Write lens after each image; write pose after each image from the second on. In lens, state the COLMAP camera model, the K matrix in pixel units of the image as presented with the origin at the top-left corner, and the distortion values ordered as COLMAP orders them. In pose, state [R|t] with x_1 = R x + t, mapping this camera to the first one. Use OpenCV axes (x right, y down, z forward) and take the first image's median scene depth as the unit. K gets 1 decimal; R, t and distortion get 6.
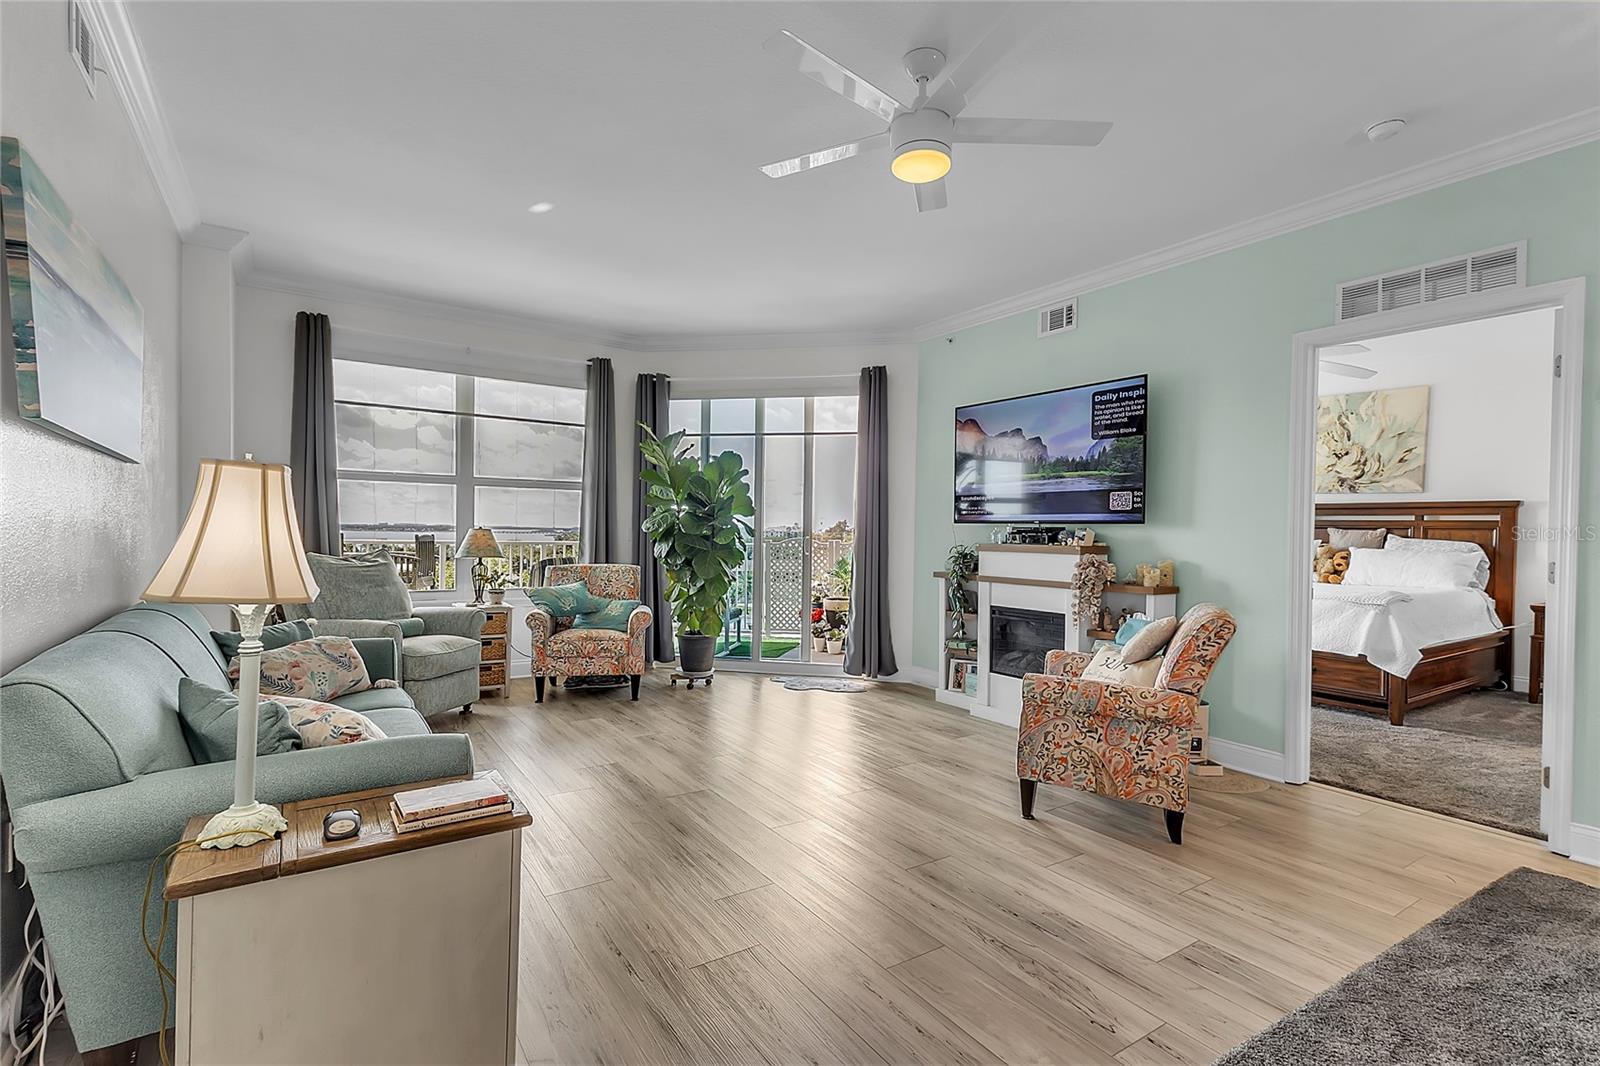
lens RADIAL K [[748.8, 0, 796.2], [0, 748.8, 533.9], [0, 0, 1]] dist [0.029873, -0.006396]
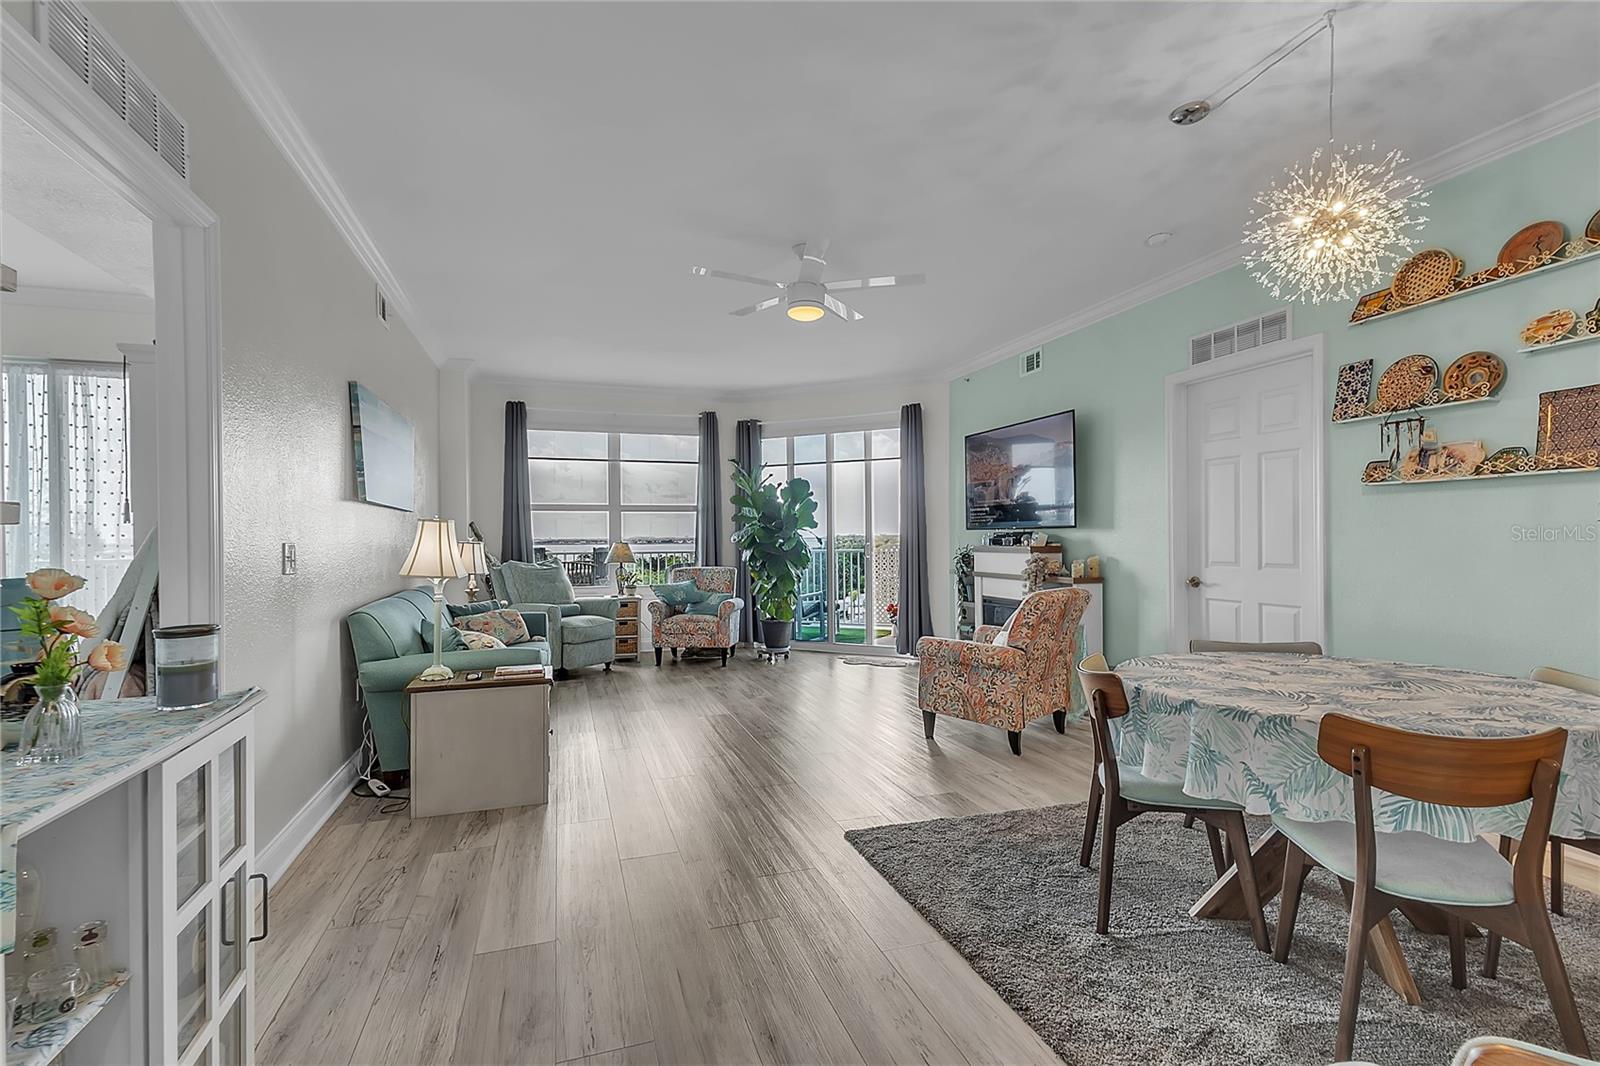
lens RADIAL K [[748.8, 0, 792.6], [0, 748.8, 532.3], [0, 0, 1]] dist [0.029873, -0.006396]
pose [[0.961931, -0.024942, -0.272153, 0.278050], [0.021909, 0.999659, -0.014177, 0.001124], [0.272414, 0.007675, 0.962149, -0.269013]]
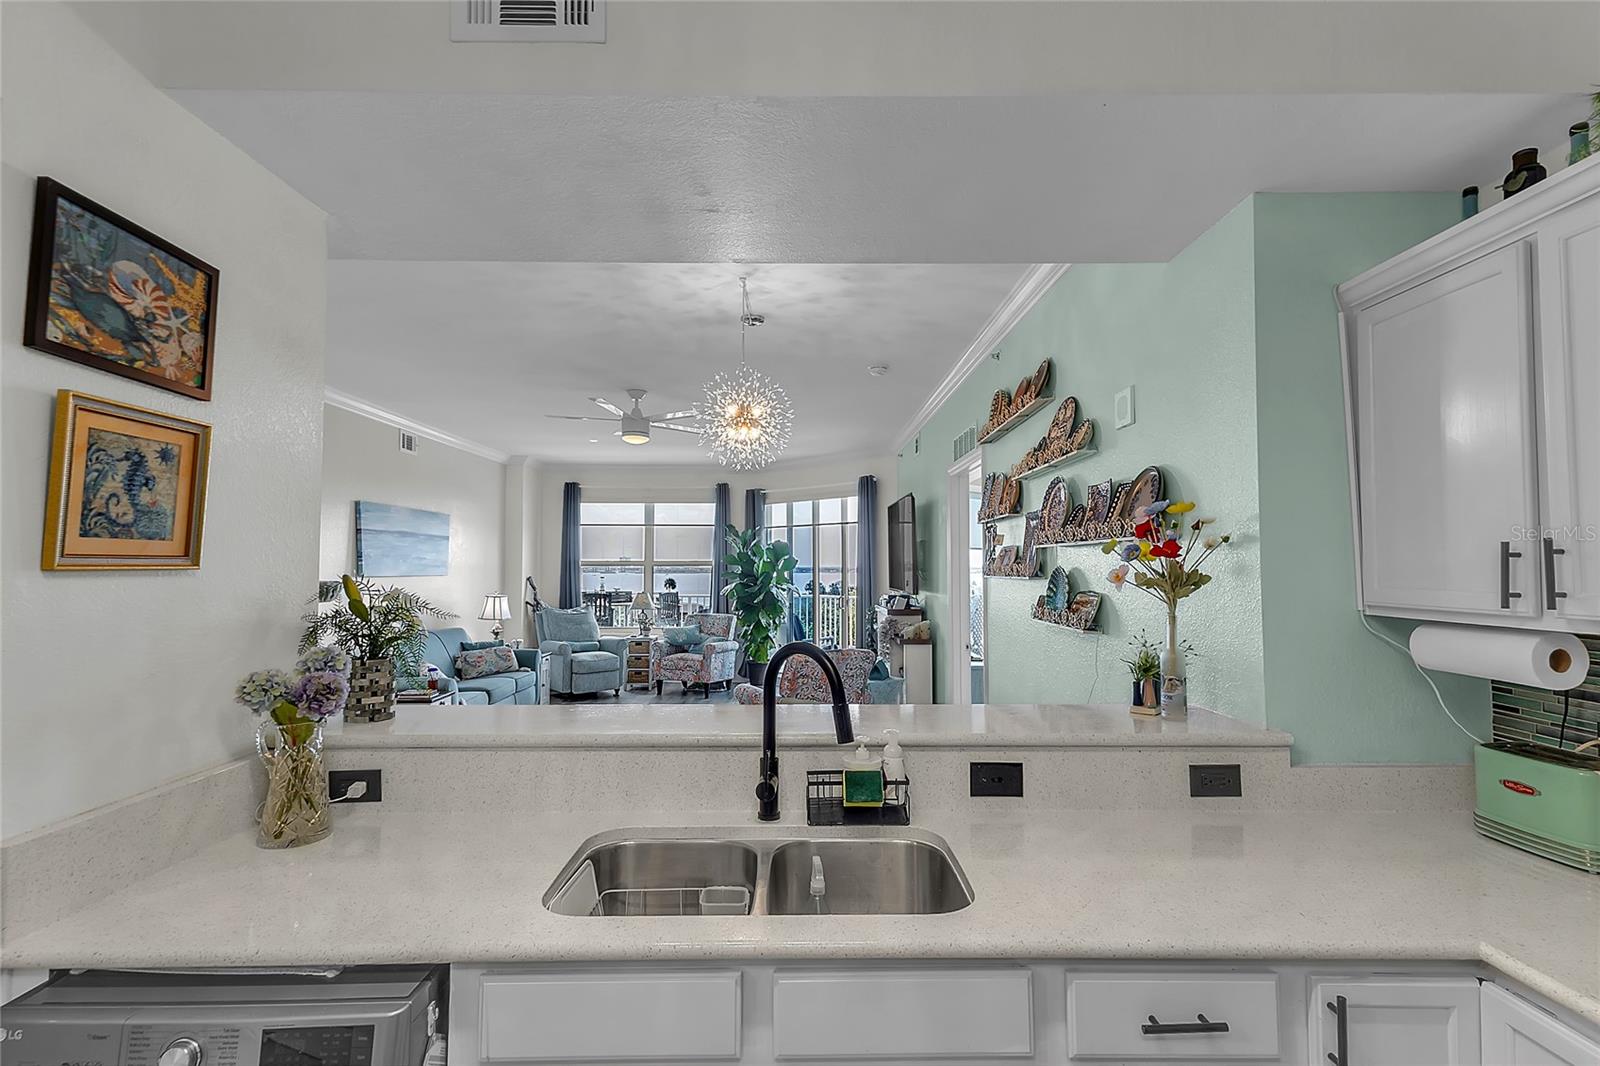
lens RADIAL K [[748.8, 0, 787.6], [0, 748.8, 539.4], [0, 0, 1]] dist [0.029873, -0.006396]
pose [[0.831572, -0.037719, -0.554135, 0.851022], [0.012275, 0.998696, -0.049558, -0.041202], [0.555282, 0.034409, 0.830950, -0.270782]]
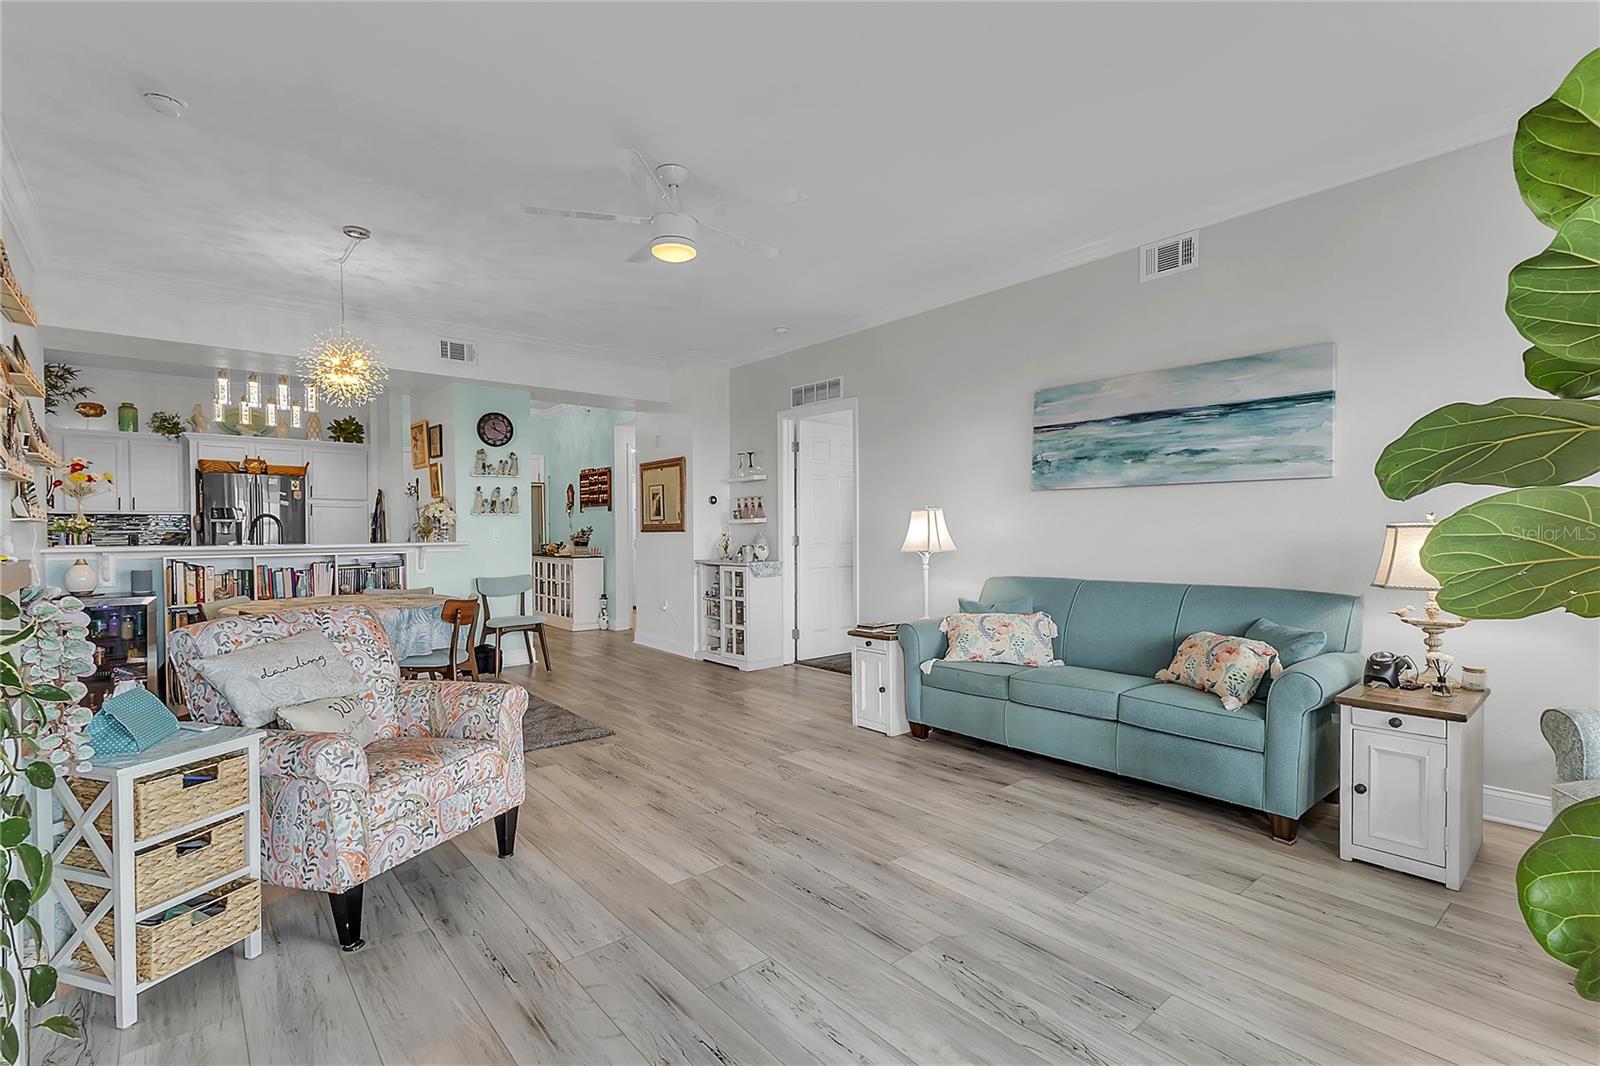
lens RADIAL K [[748.8, 0, 807.7], [0, 748.8, 533.9], [0, 0, 1]] dist [0.029873, -0.006396]
pose [[-0.991480, -0.010099, -0.129867, 0.050066], [-0.011562, 0.999878, 0.010515, -0.004147], [0.129745, 0.011927, -0.991476, 1.166103]]
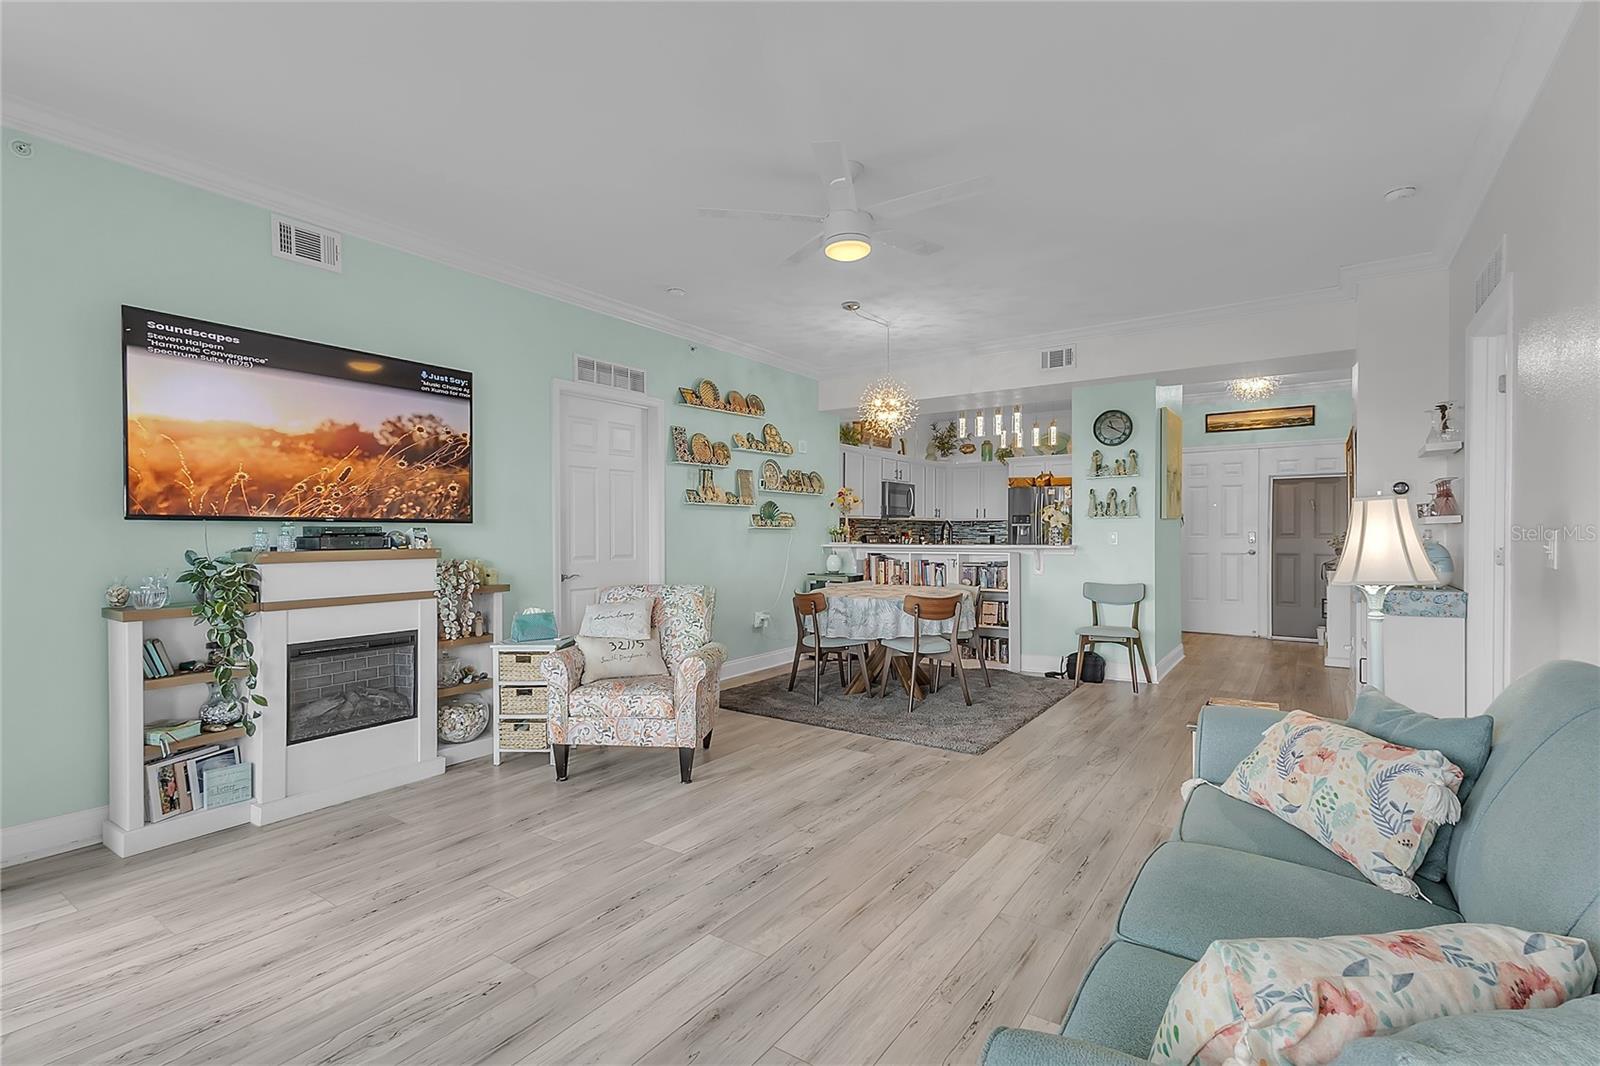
lens RADIAL K [[748.8, 0, 792.2], [0, 748.8, 534.5], [0, 0, 1]] dist [0.029873, -0.006396]
pose [[-0.374625, -0.017311, 0.927015, -0.494074], [0.001044, 0.999817, 0.019092, -0.013511], [-0.927176, 0.008120, -0.374539, 0.780650]]
